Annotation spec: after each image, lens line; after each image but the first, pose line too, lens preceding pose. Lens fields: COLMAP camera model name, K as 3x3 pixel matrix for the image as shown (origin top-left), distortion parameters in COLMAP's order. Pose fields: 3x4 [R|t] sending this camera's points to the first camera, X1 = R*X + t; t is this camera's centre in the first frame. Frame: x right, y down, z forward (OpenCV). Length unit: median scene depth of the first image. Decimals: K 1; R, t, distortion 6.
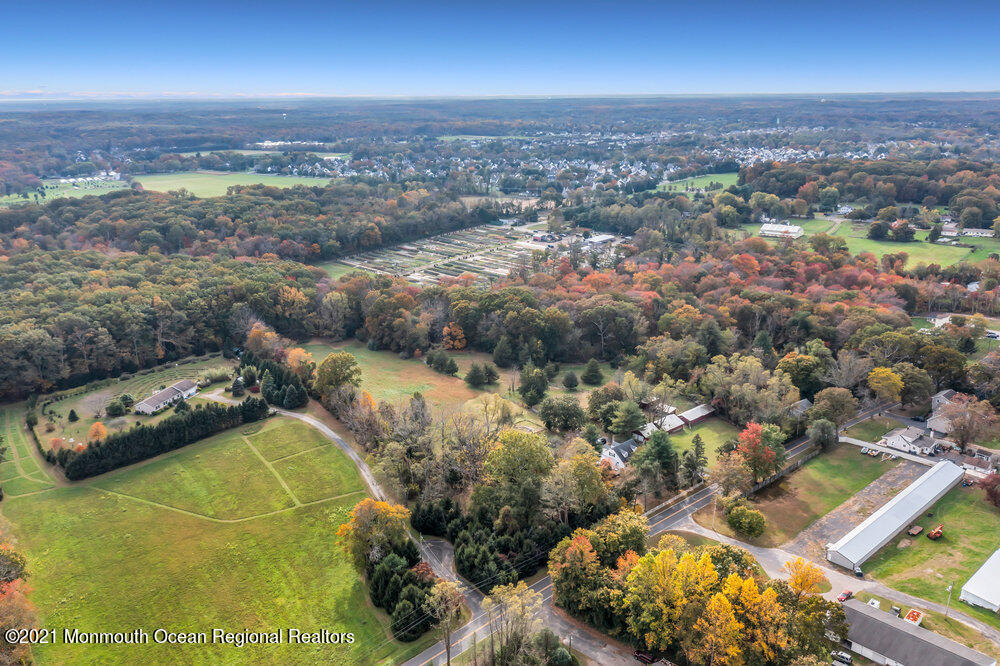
lens RADIAL K [[801.9, 0, 496.9], [0, 801.9, 326.6], [0, 0, 1]] dist [-0.012099, -0.002426]
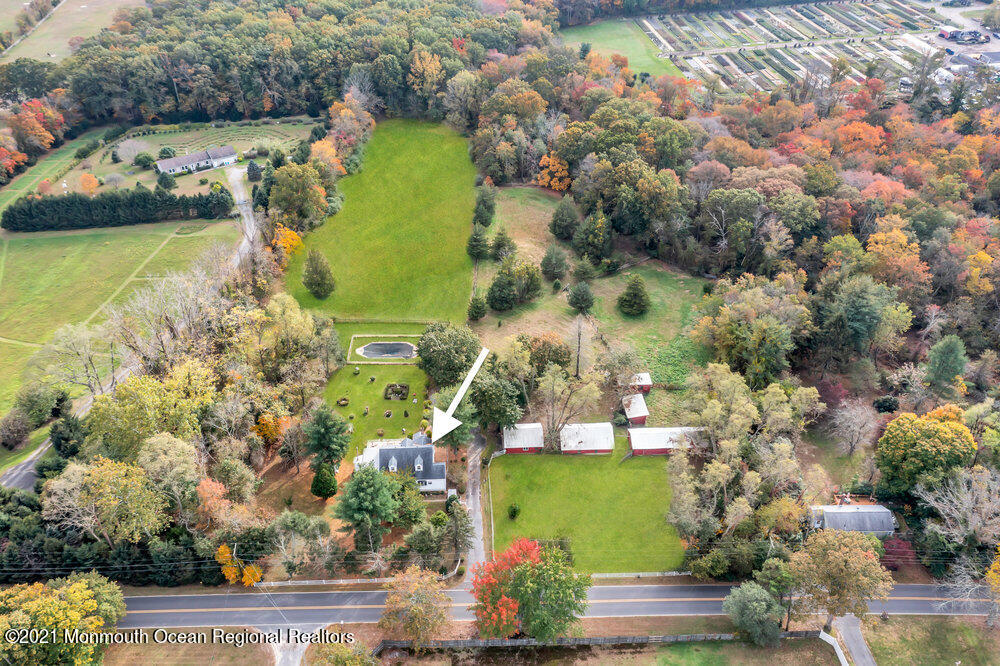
lens RADIAL K [[801.9, 0, 496.9], [0, 801.9, 326.6], [0, 0, 1]] dist [-0.012099, -0.002426]
pose [[0.762779, 0.371200, -0.529508, 0.382998], [-0.180364, 0.908466, 0.377038, -0.138990], [0.620997, -0.192093, 0.759910, 0.458360]]
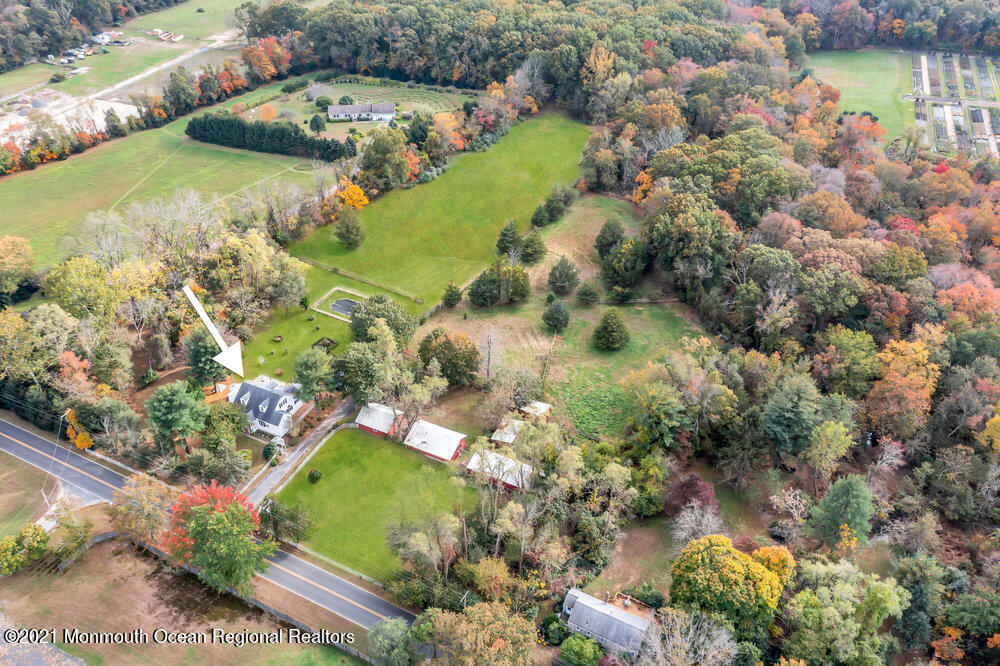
lens RADIAL K [[801.9, 0, 496.9], [0, 801.9, 326.6], [0, 0, 1]] dist [-0.012099, -0.002426]
pose [[0.358071, 0.547139, -0.756587, 0.539698], [-0.265269, 0.836538, 0.479412, -0.206373], [0.895219, 0.029036, 0.444679, 0.674101]]
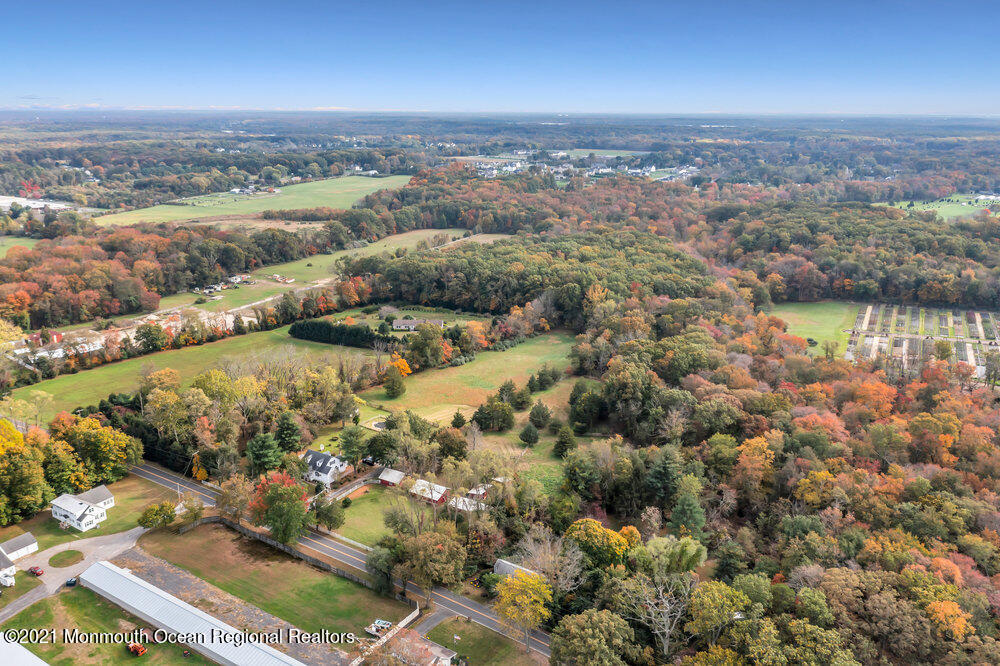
lens RADIAL K [[801.9, 0, 496.9], [0, 801.9, 326.6], [0, 0, 1]] dist [-0.012099, -0.002426]
pose [[0.261973, 0.263730, -0.928341, 0.847544], [-0.277370, 0.941926, 0.189317, -0.195764], [0.924357, 0.207898, 0.319909, 0.653891]]
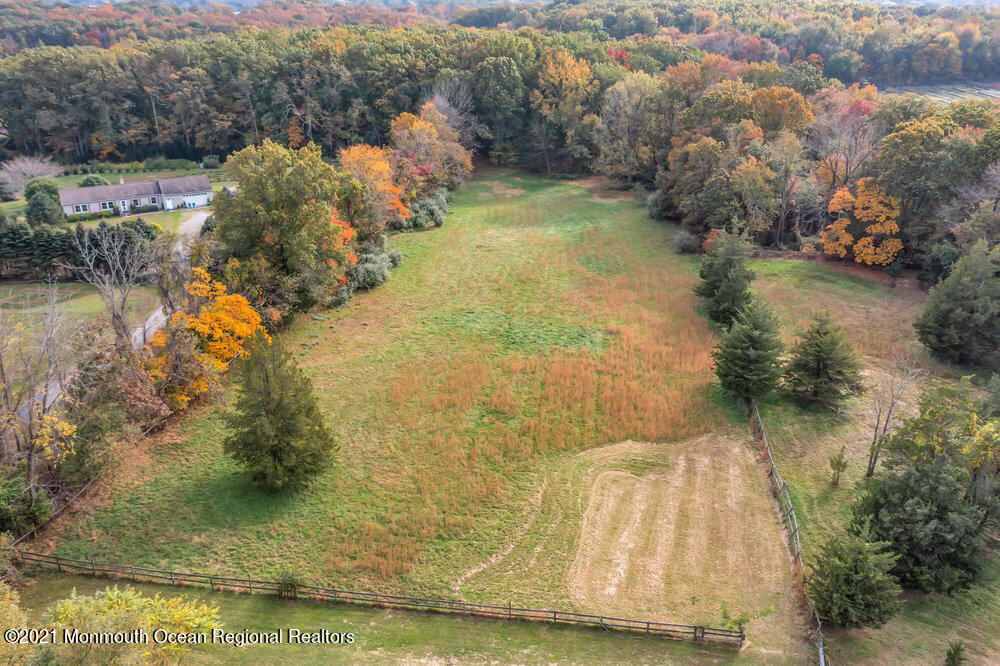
lens RADIAL K [[801.9, 0, 496.9], [0, 801.9, 326.6], [0, 0, 1]] dist [-0.012099, -0.002426]
pose [[0.689494, 0.287567, -0.664759, 0.080052], [-0.204256, 0.957753, 0.202456, 0.019009], [0.694894, -0.003811, 0.719102, 0.762638]]
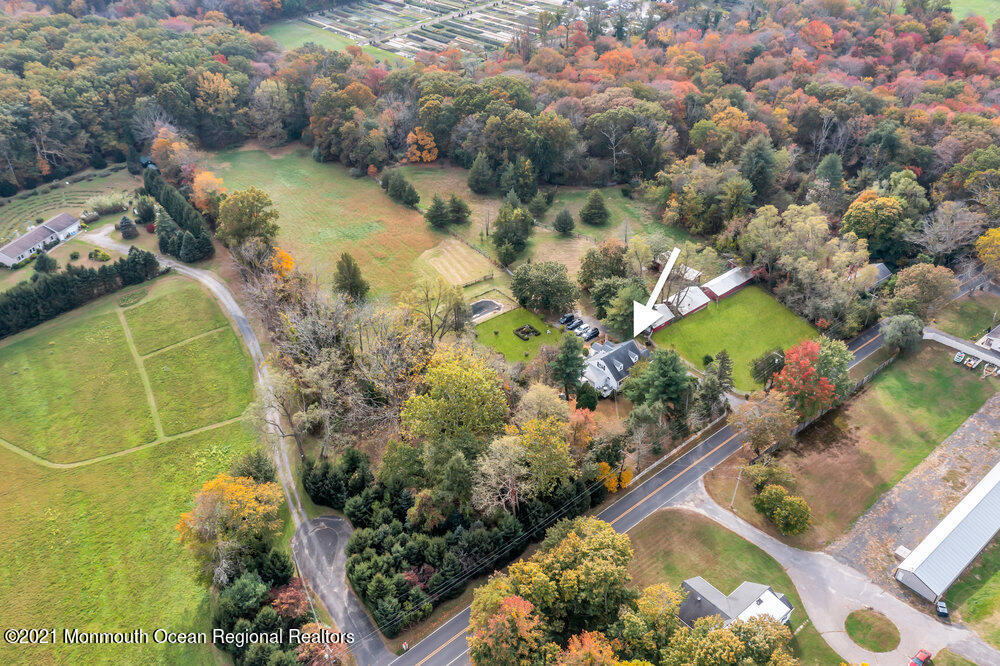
lens RADIAL K [[801.9, 0, 496.9], [0, 801.9, 326.6], [0, 0, 1]] dist [-0.012099, -0.002426]
pose [[0.999035, 0.020936, -0.038622, 0.059102], [-0.007719, 0.949113, 0.314841, -0.074566], [0.043248, -0.314239, 0.948358, 0.250687]]
